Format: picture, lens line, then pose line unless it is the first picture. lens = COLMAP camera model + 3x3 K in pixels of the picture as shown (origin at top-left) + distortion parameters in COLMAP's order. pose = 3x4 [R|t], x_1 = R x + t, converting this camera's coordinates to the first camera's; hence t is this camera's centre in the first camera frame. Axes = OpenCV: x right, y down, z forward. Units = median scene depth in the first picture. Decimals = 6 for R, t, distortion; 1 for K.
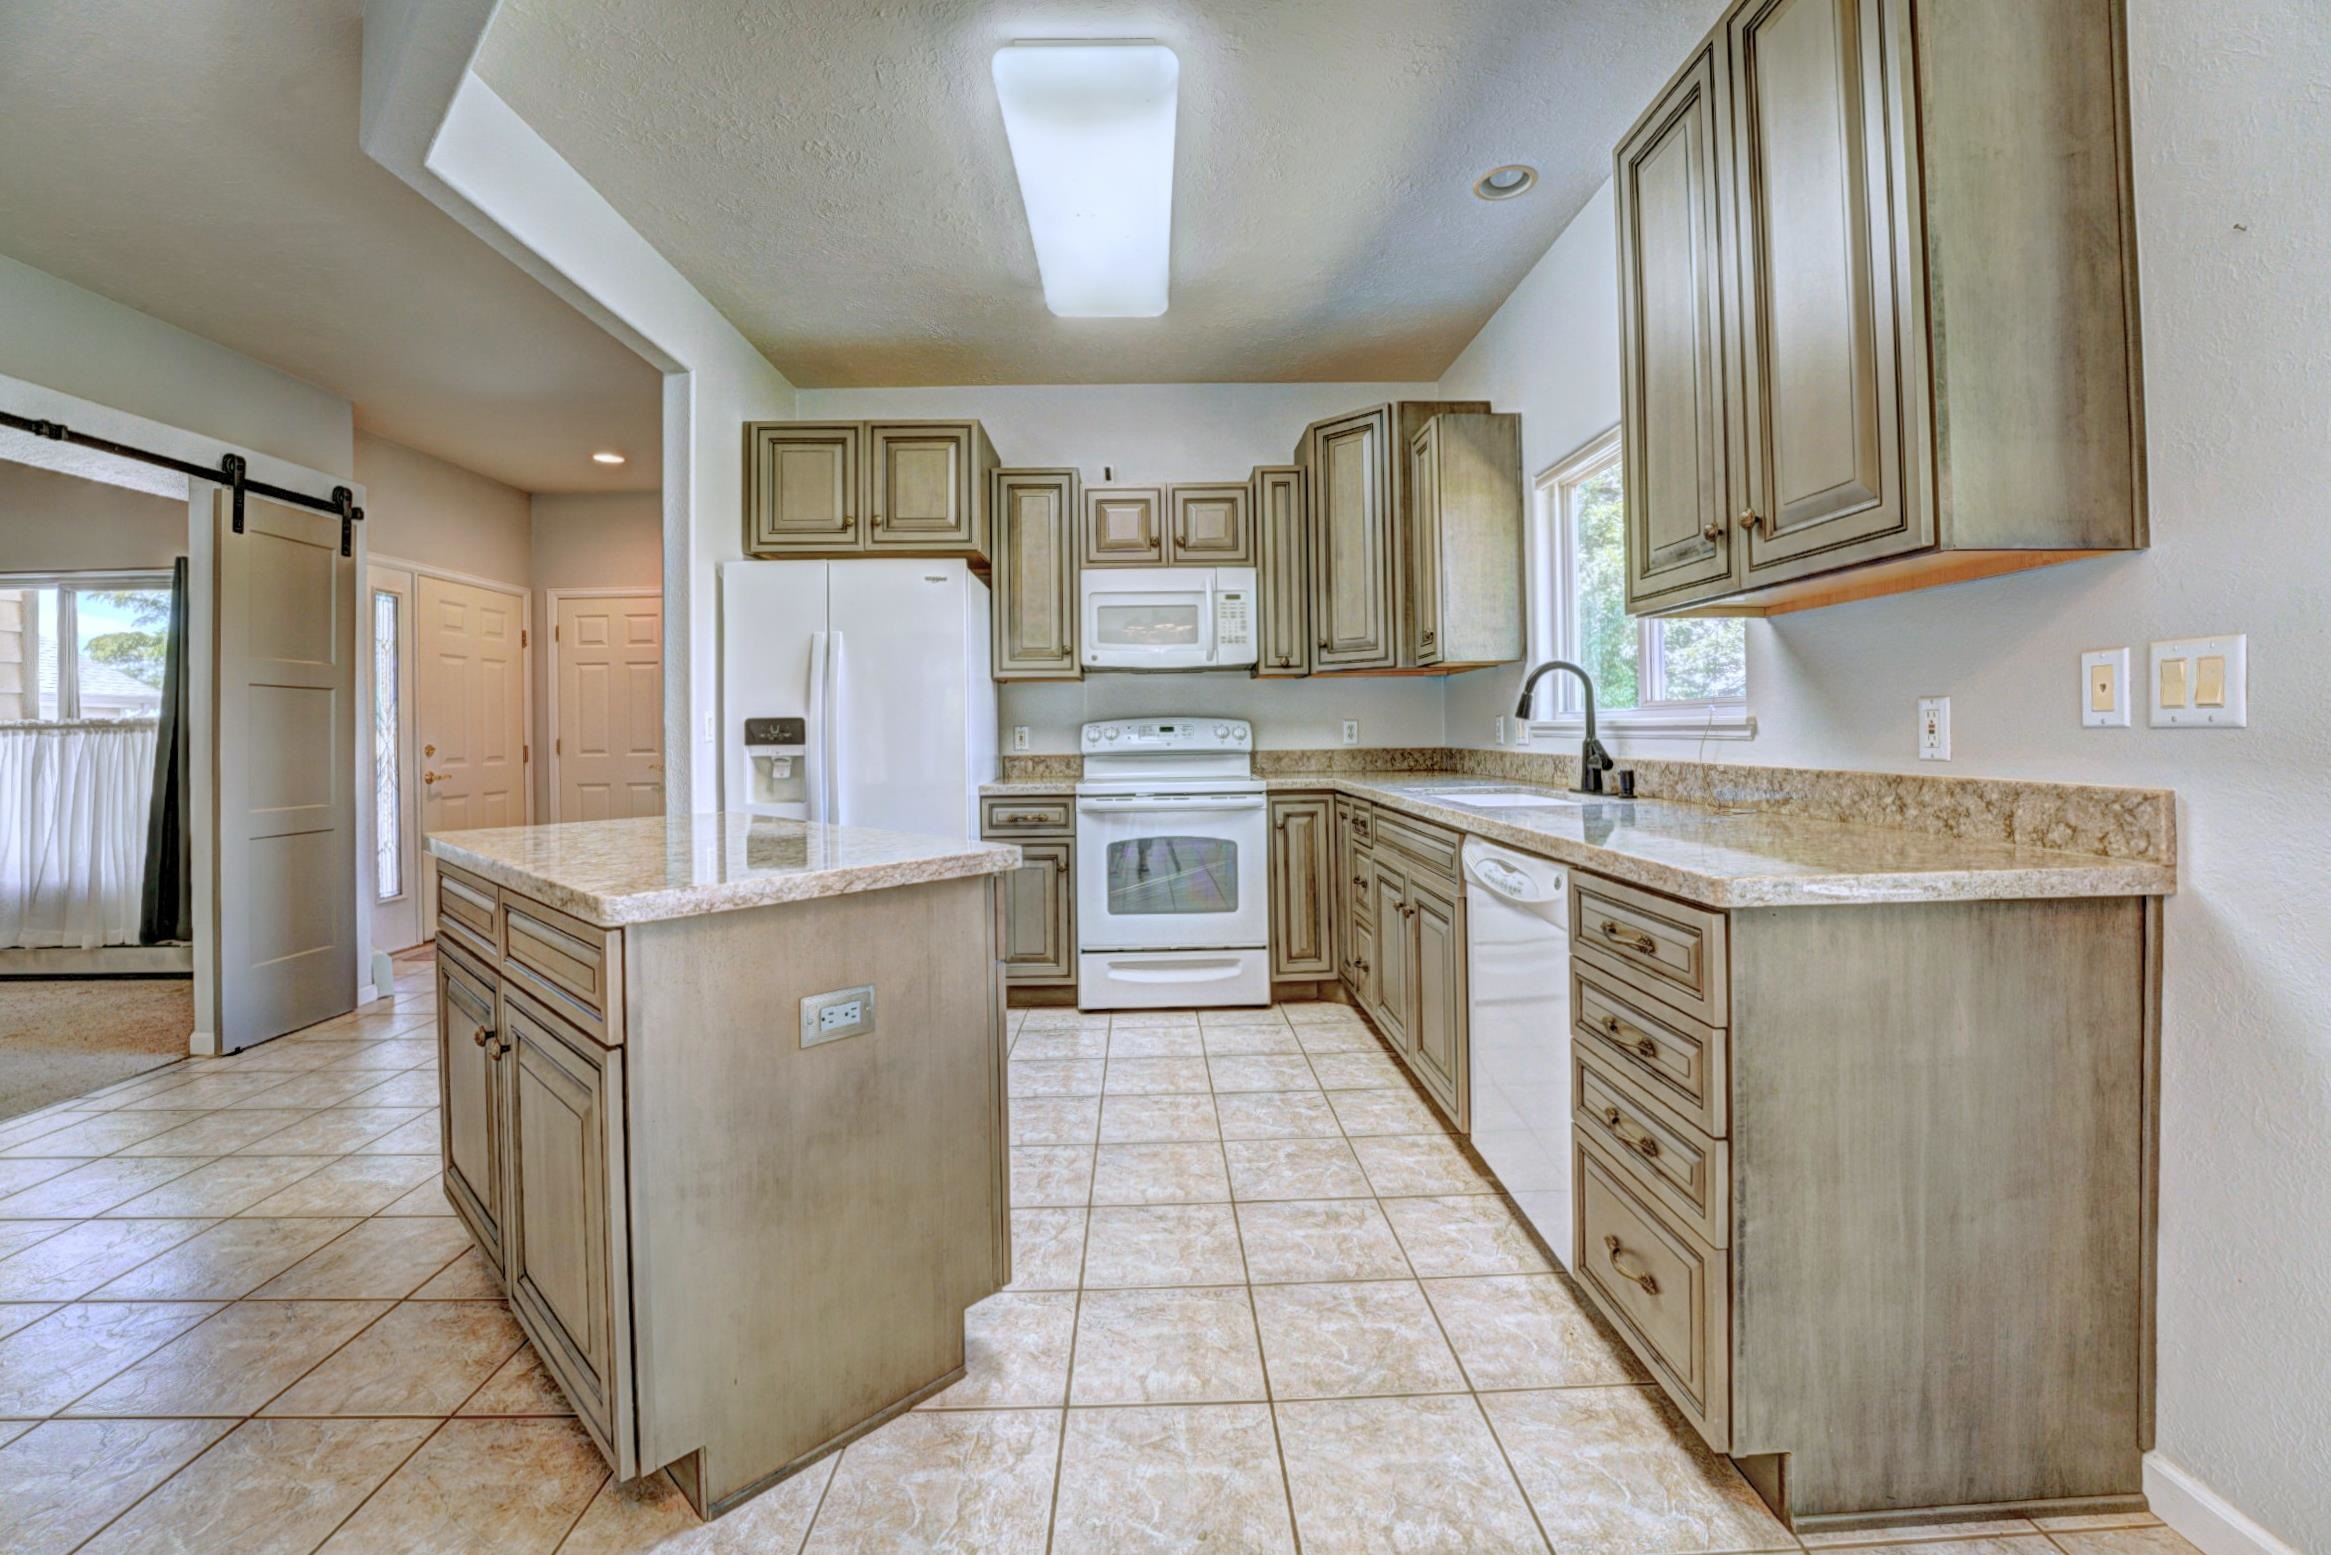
lens RADIAL K [[972.8, 0, 1163.4], [0, 972.8, 723.4], [0, 0, 1]] dist [-0.019279, -0.000328]
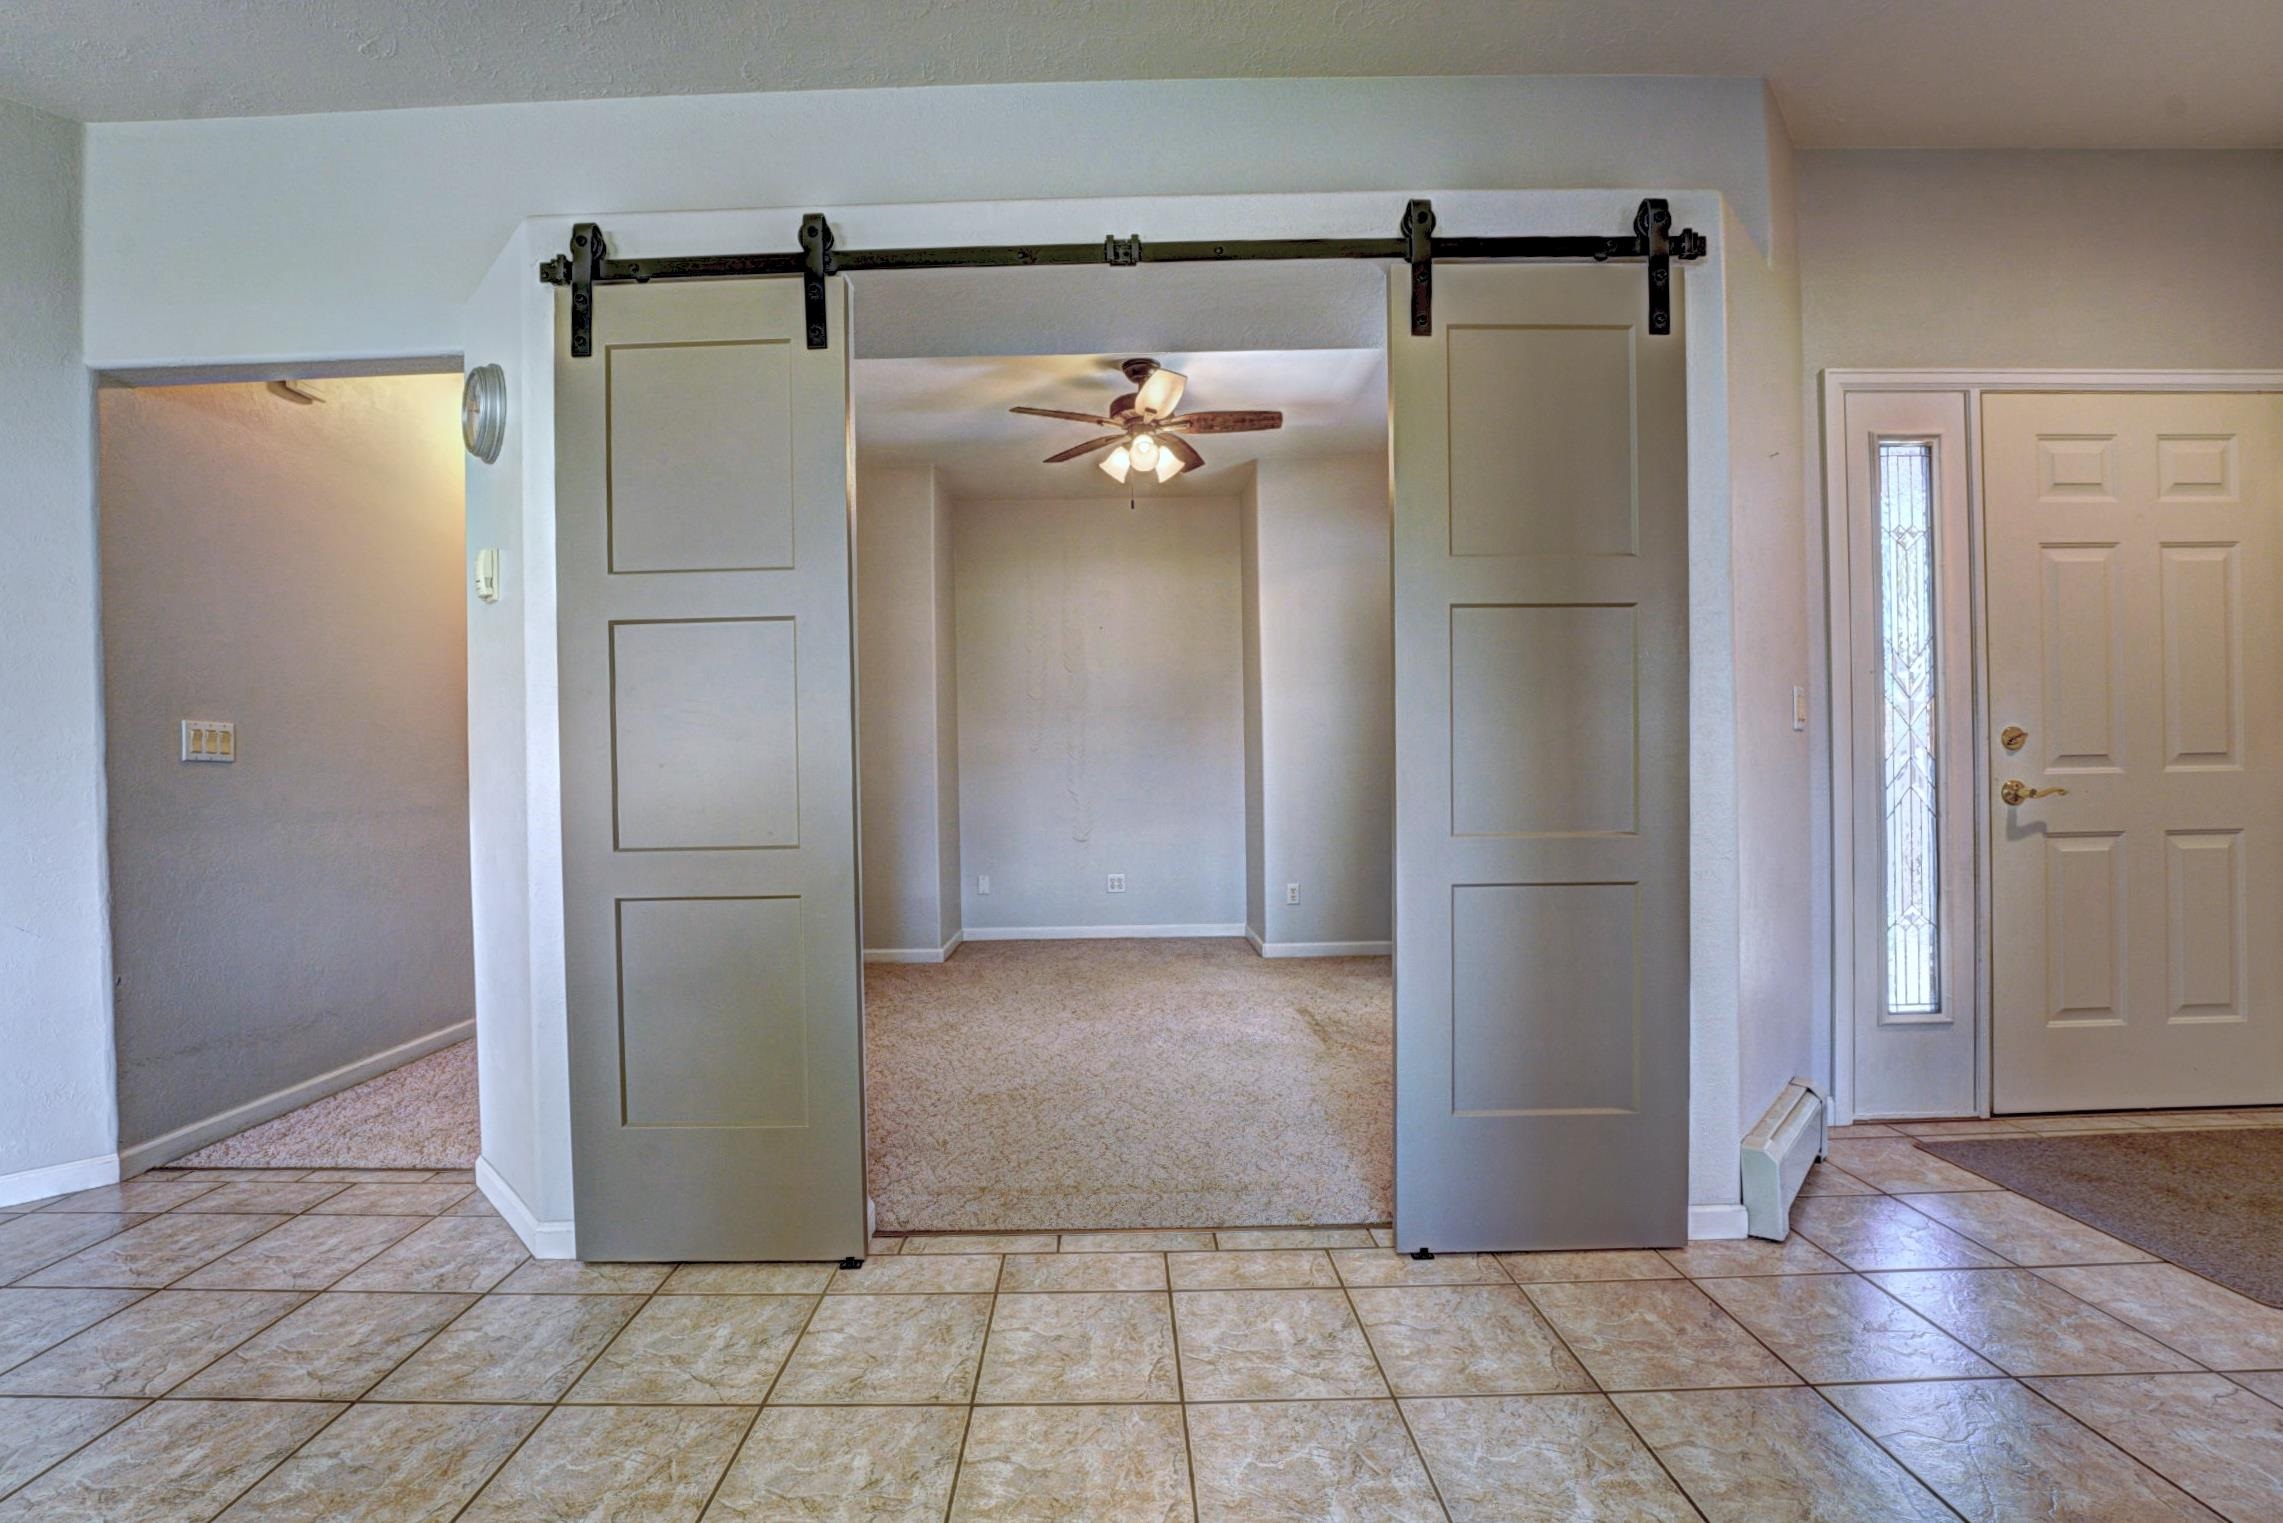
lens RADIAL K [[965.3, 0, 1098.1], [0, 965.3, 780.9], [0, 0, 1]] dist [-0.024303, 0.000160]
pose [[-0.024487, 0.022971, -0.999436, -0.355587], [0.021914, 0.999508, 0.022435, 0.039427], [0.999460, -0.021353, -0.024978, 0.734303]]
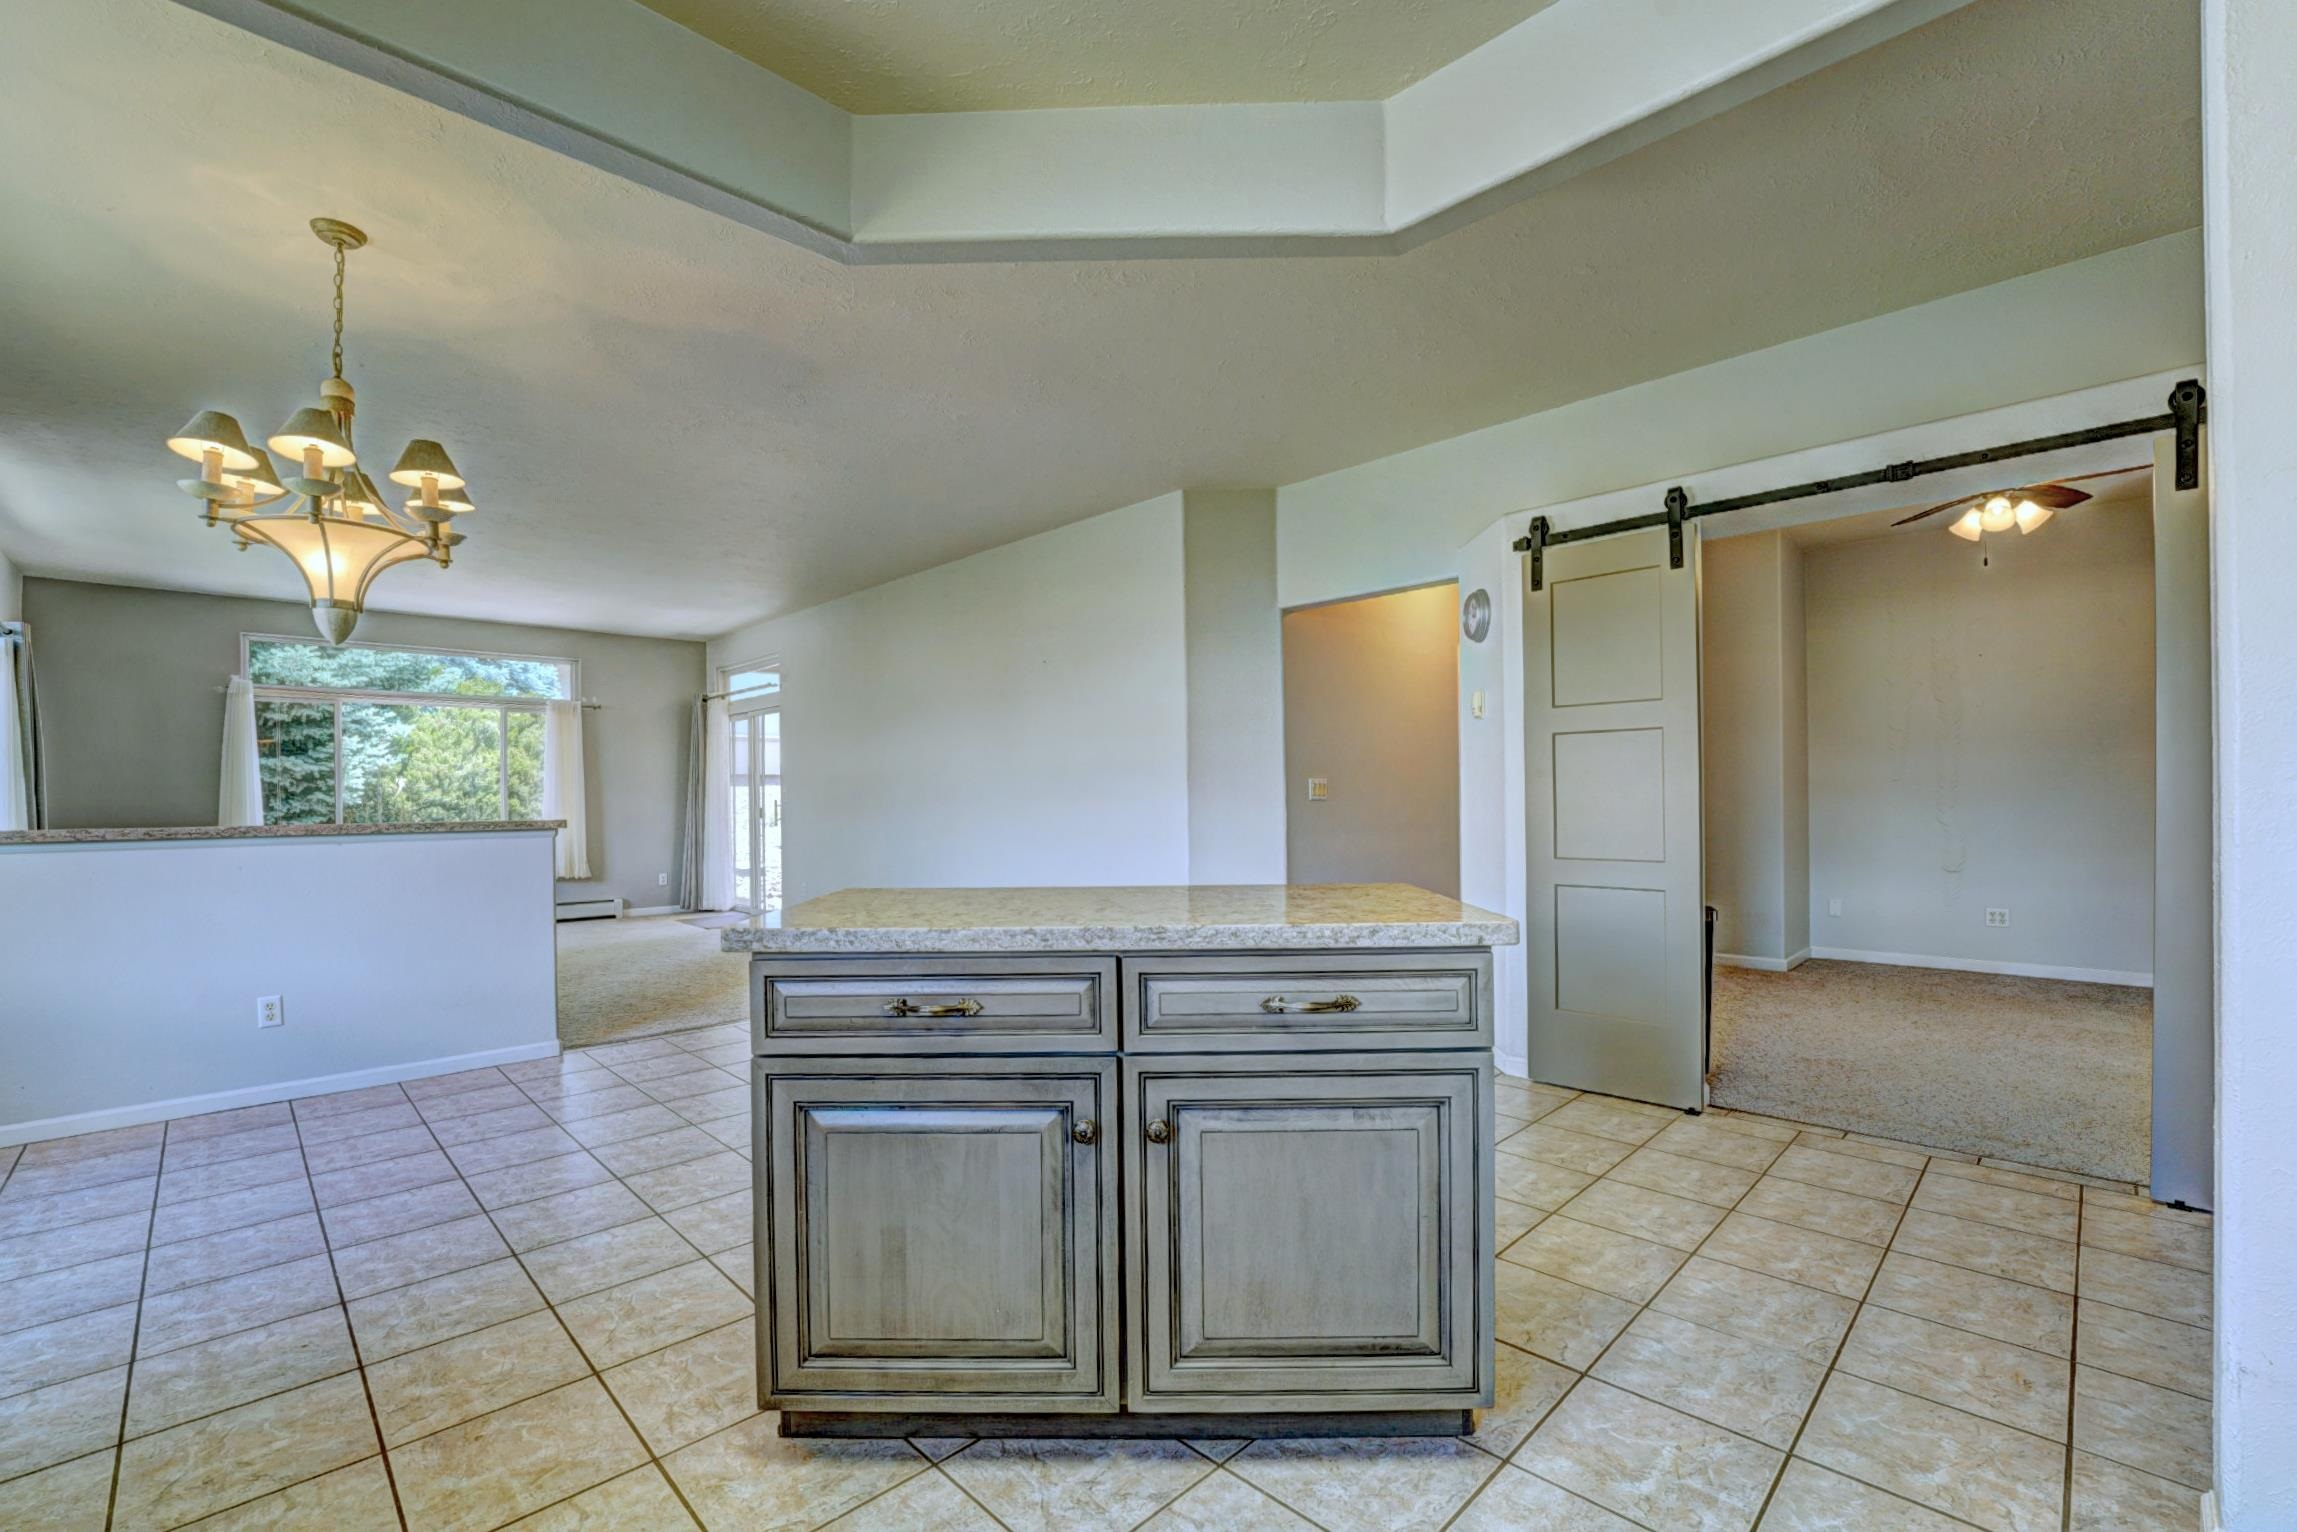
lens RADIAL K [[954.2, 0, 1133.7], [0, 954.2, 799.7], [0, 0, 1]] dist [-0.030707, 0.000124]
pose [[-0.727765, 0.026017, -0.685333, 0.074089], [0.026235, 0.999605, 0.010089, 0.005065], [0.685325, -0.010637, -0.728160, 0.856909]]
